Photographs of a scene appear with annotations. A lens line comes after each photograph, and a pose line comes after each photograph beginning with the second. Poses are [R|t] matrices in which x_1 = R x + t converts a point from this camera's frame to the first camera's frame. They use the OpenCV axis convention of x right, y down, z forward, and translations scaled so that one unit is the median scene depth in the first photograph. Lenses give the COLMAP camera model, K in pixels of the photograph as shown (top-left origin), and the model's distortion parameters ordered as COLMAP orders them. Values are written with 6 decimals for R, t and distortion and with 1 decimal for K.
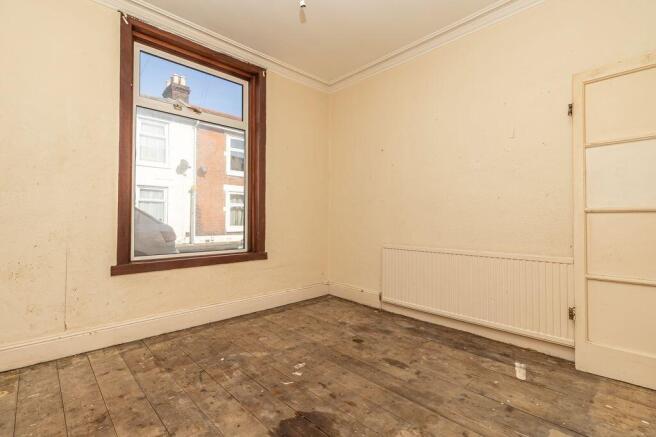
lens RADIAL K [[299.9, 0, 327.8], [0, 299.9, 216.3], [0, 0, 1]] dist [0.002958, -0.000533]
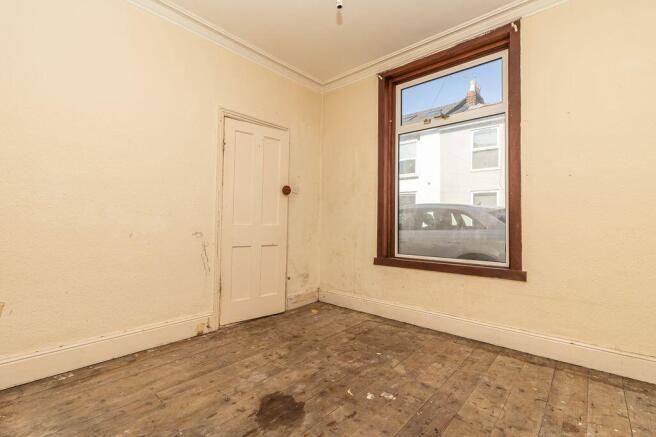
lens RADIAL K [[299.9, 0, 325.4], [0, 299.9, 216.1], [0, 0, 1]] dist [0.002958, -0.000533]
pose [[0.081378, -0.023204, -0.996413, 0.553402], [0.001907, 0.999731, -0.023125, 0.004298], [0.996681, -0.000018, 0.081401, 0.551698]]
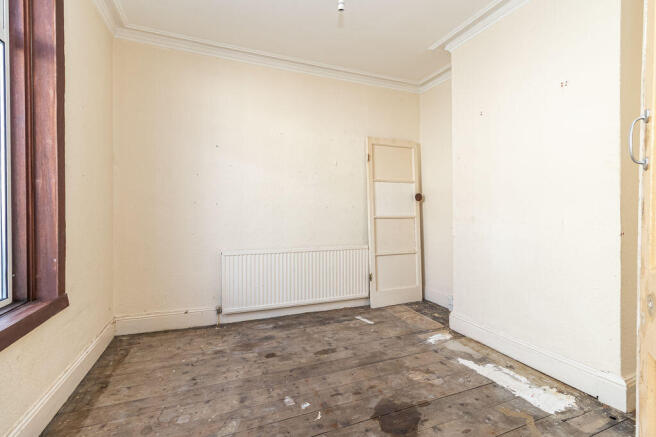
lens RADIAL K [[299.9, 0, 329.3], [0, 299.9, 218.6], [0, 0, 1]] dist [0.002958, -0.000533]
pose [[0.368358, -0.021416, 0.929438, -0.622478], [-0.010486, 0.999575, 0.027188, -0.041287], [-0.929625, -0.019761, 0.367977, 0.426348]]
